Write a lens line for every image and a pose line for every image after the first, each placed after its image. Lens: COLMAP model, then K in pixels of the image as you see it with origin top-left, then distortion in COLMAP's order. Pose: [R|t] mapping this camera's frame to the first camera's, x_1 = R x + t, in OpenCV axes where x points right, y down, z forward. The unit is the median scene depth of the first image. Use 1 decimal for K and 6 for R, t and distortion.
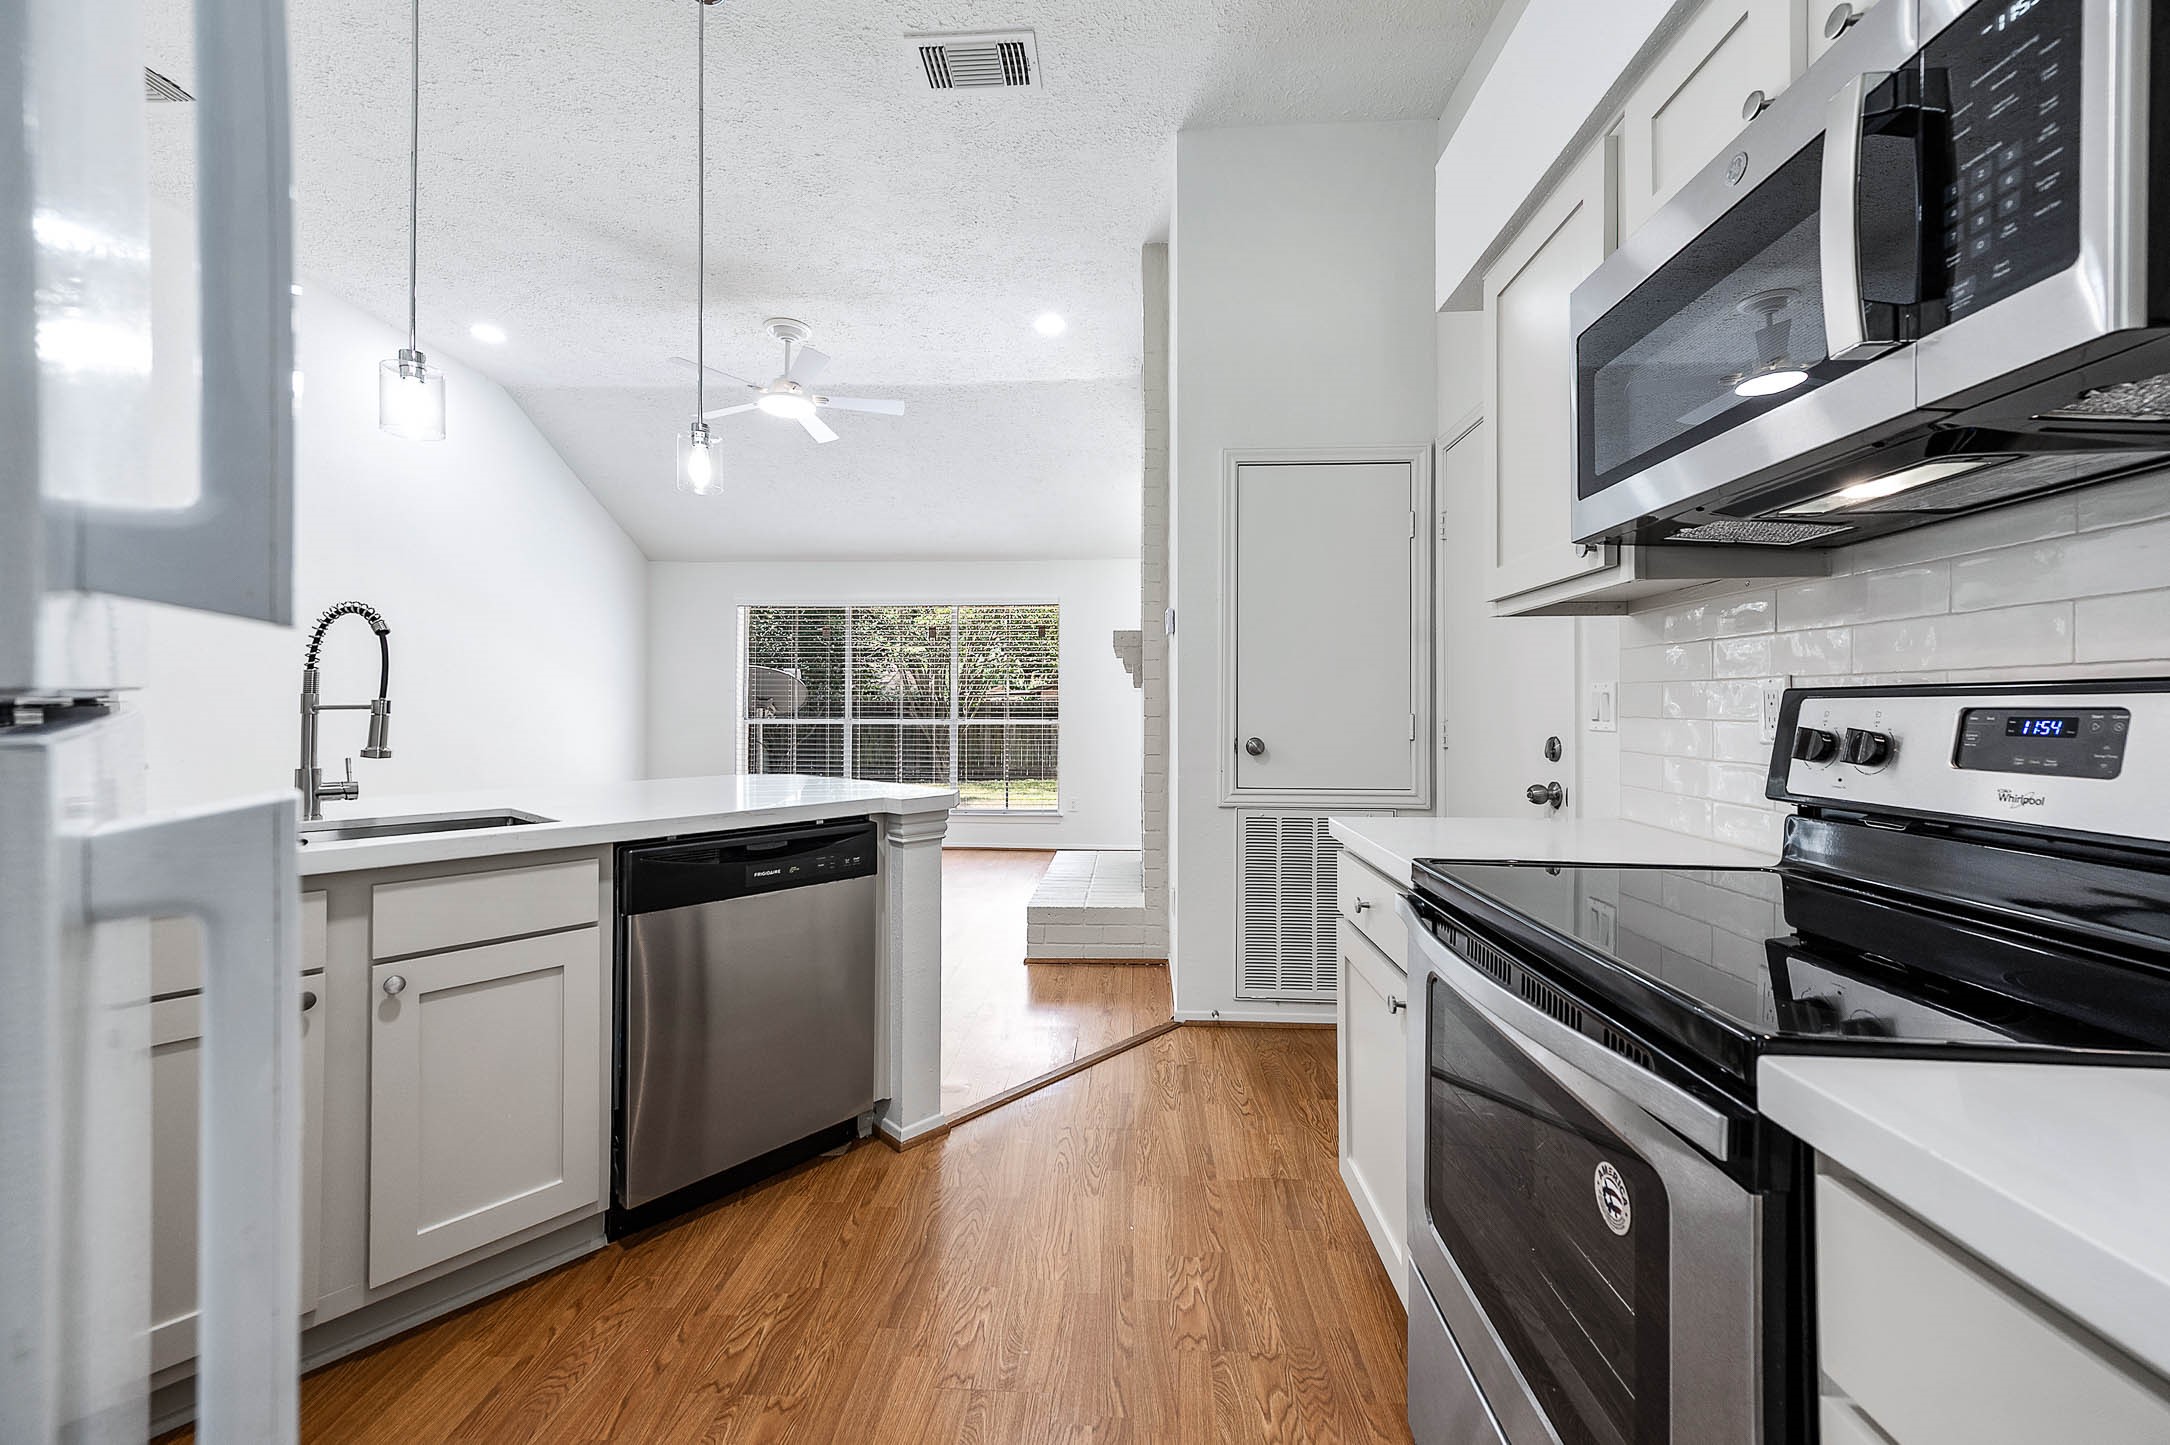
lens RADIAL K [[852.4, 0, 1076.0], [0, 852.4, 697.6], [0, 0, 1]] dist [0.010872, 0.000117]
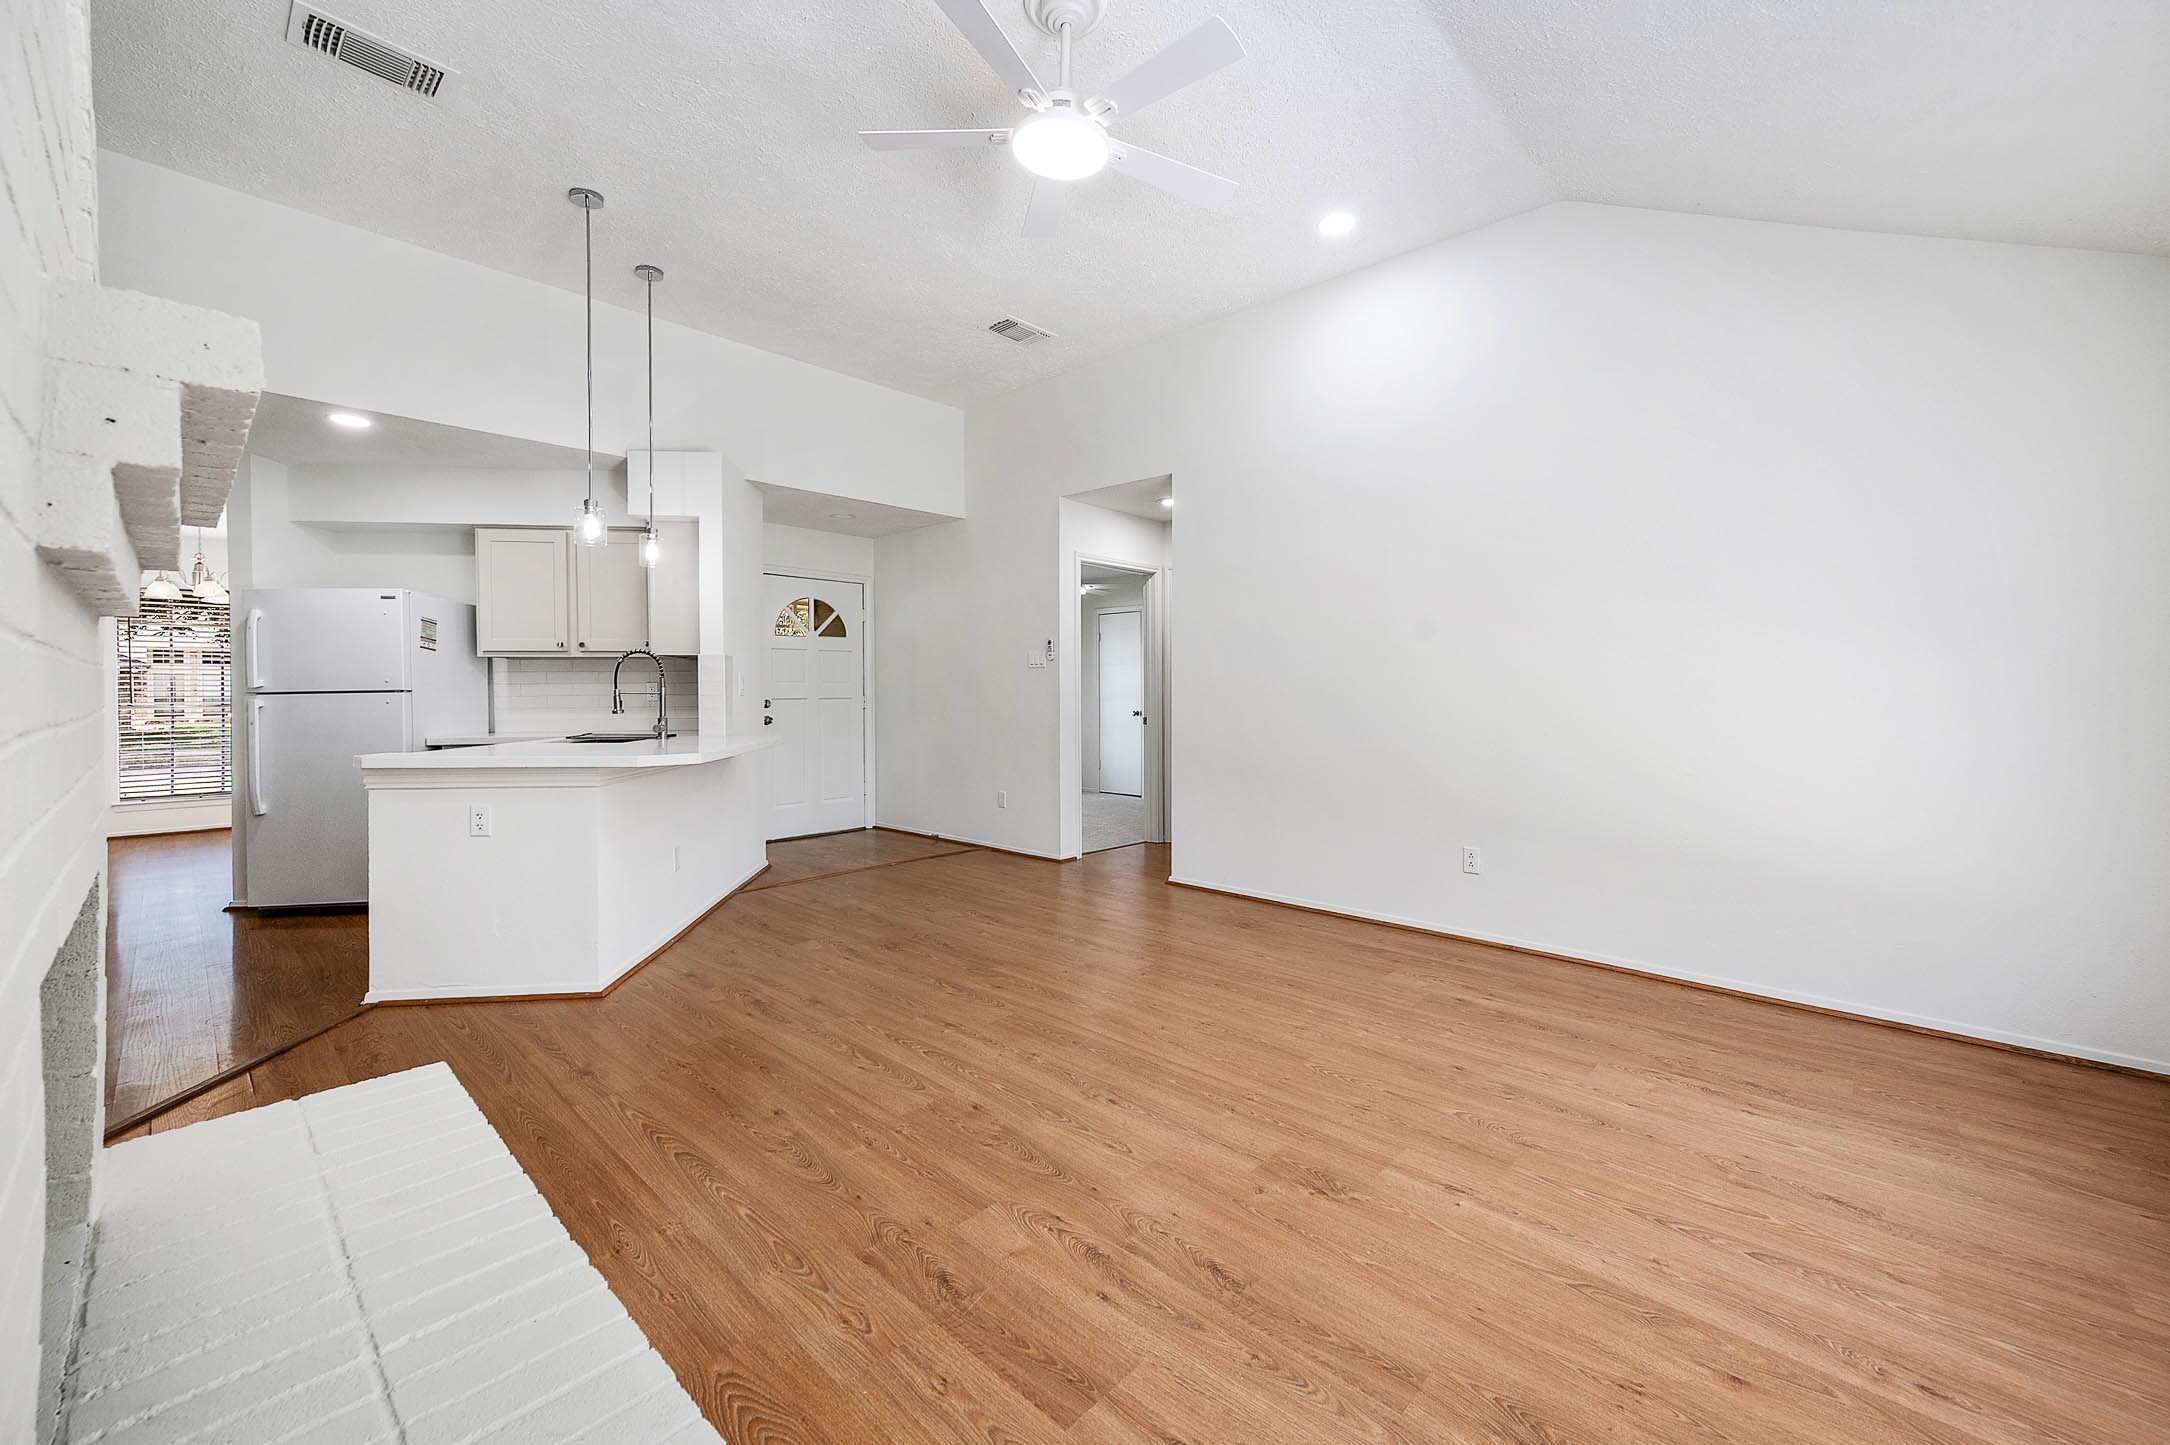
lens RADIAL K [[852.4, 0, 1084.5], [0, 852.4, 697.4], [0, 0, 1]] dist [0.010872, 0.000117]
pose [[-0.637171, 0.001102, -0.770722, 0.084418], [0.010373, 0.999921, -0.007146, 0.021954], [0.770653, -0.012547, -0.637132, 1.404261]]
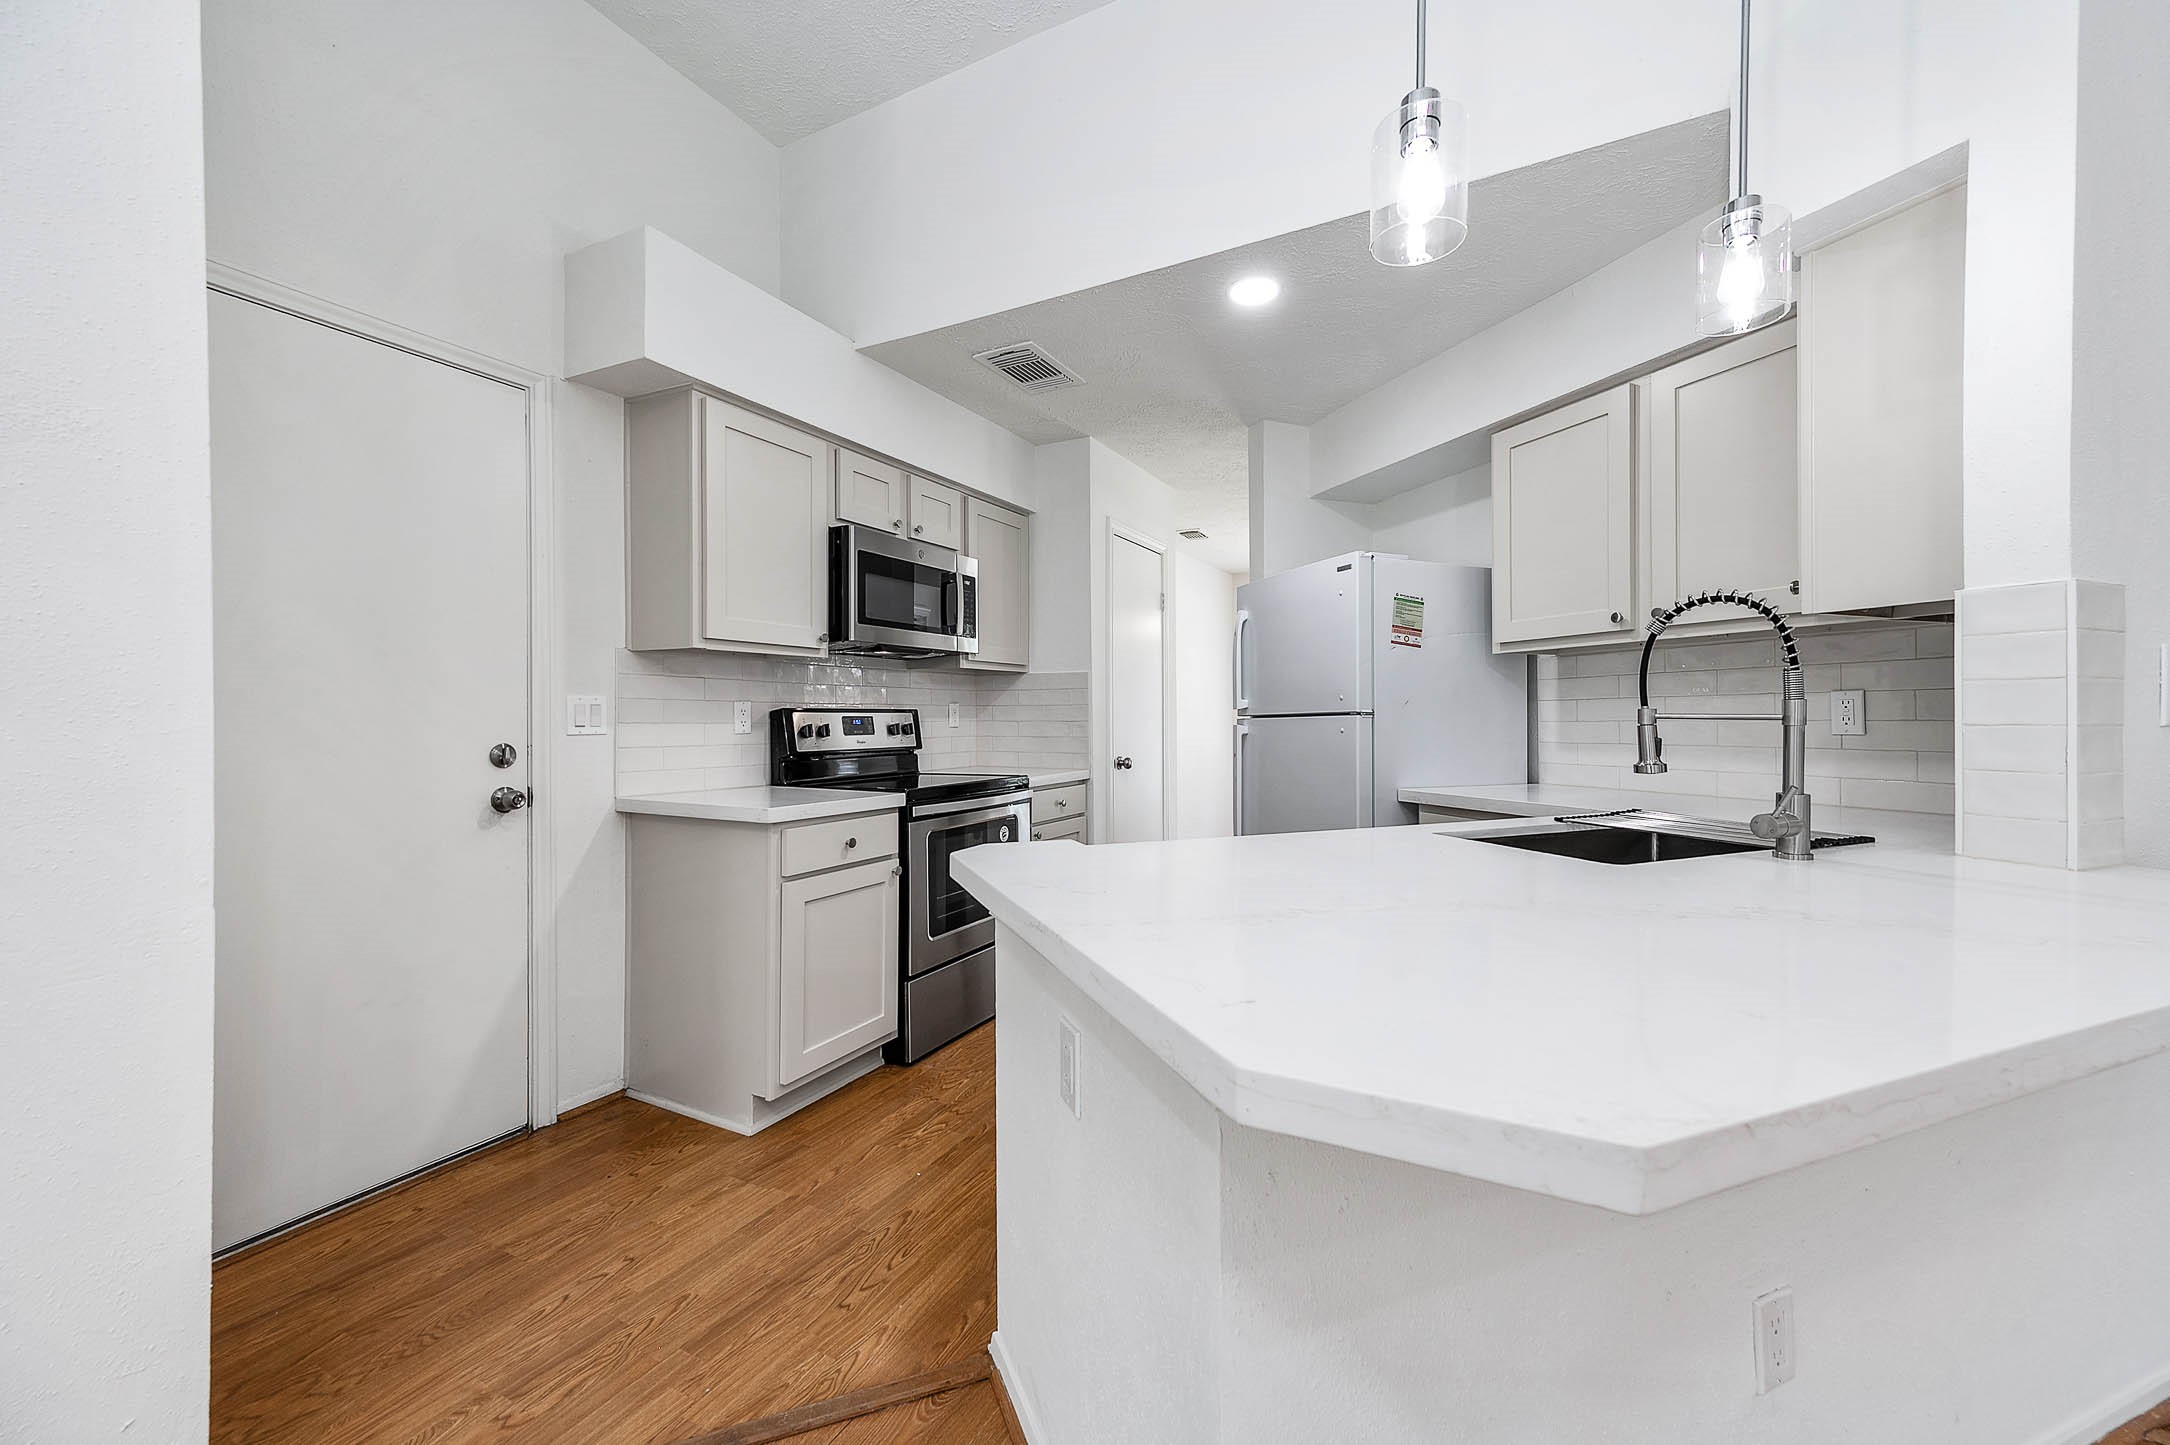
lens RADIAL K [[852.4, 0, 1090.2], [0, 852.4, 716.6], [0, 0, 1]] dist [0.010872, 0.000117]
pose [[-0.915193, -0.000735, 0.403014, -0.250966], [-0.005287, 0.999934, -0.010183, 0.009135], [-0.402980, -0.011450, -0.915137, 0.811782]]
